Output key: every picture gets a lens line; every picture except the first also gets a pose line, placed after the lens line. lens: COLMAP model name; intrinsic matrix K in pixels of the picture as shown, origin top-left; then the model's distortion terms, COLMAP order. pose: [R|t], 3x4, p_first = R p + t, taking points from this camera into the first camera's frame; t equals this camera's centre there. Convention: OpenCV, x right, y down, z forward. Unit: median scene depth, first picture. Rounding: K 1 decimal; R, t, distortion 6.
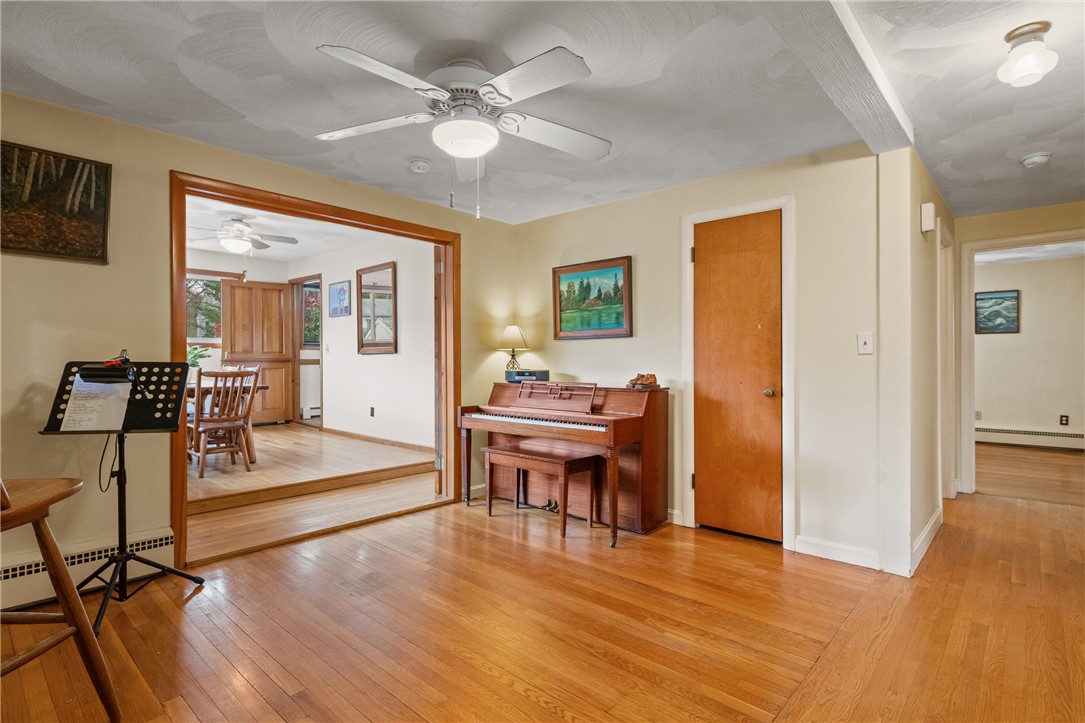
lens RADIAL K [[537.0, 0, 548.2], [0, 537.0, 355.7], [0, 0, 1]] dist [0.002889, -0.002110]
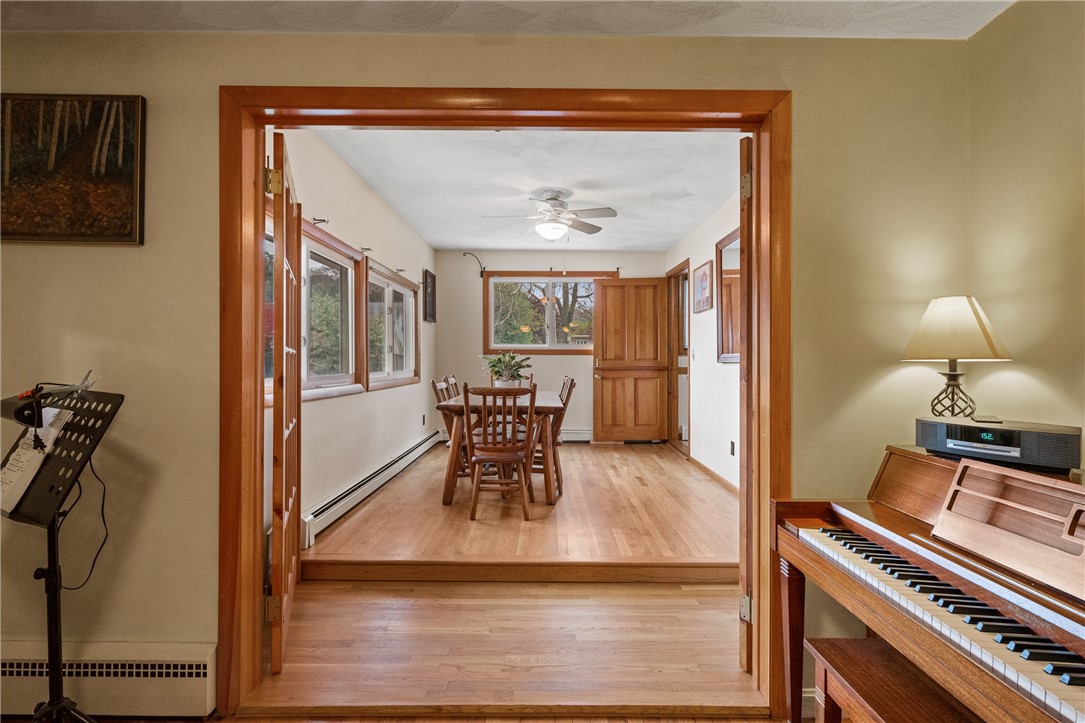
lens RADIAL K [[537.0, 0, 546.2], [0, 537.0, 360.5], [0, 0, 1]] dist [0.002889, -0.002110]
pose [[0.674440, 0.002666, -0.738325, 0.020580], [0.000939, 0.999990, 0.004469, -0.013797], [0.738330, -0.003707, 0.674430, 0.532792]]
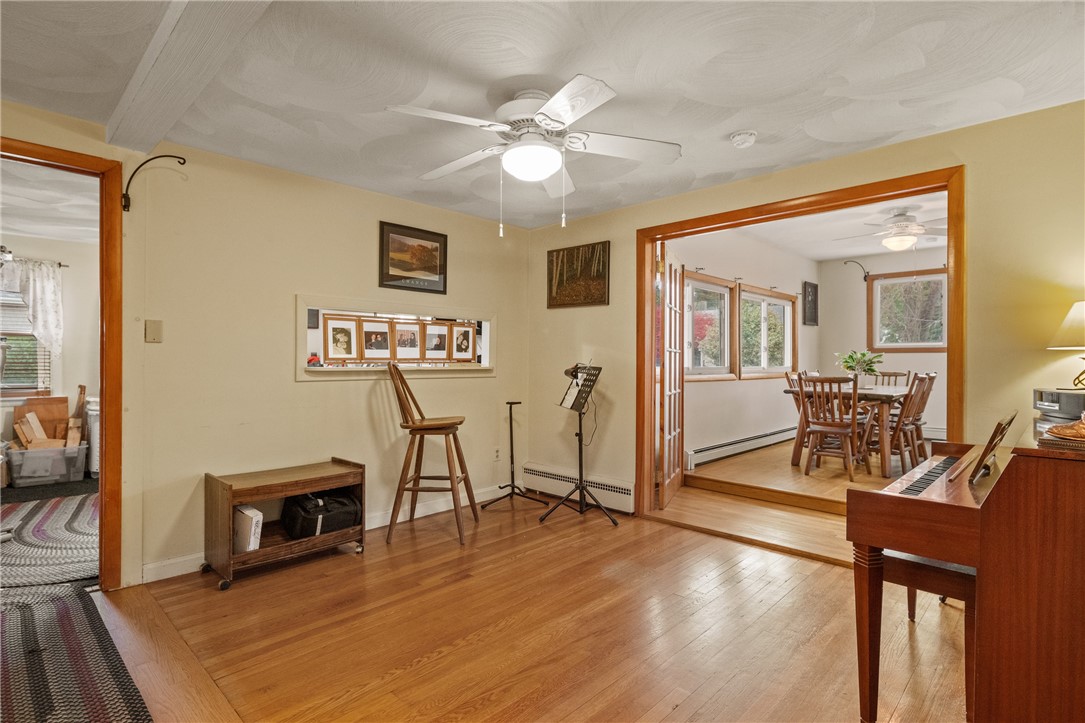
lens RADIAL K [[537.0, 0, 546.9], [0, 537.0, 366.5], [0, 0, 1]] dist [0.002889, -0.002110]
pose [[-0.030084, 0.010352, -0.999494, 0.441283], [0.002528, 0.999944, 0.010281, -0.003082], [0.999544, -0.002217, -0.030109, 0.503602]]
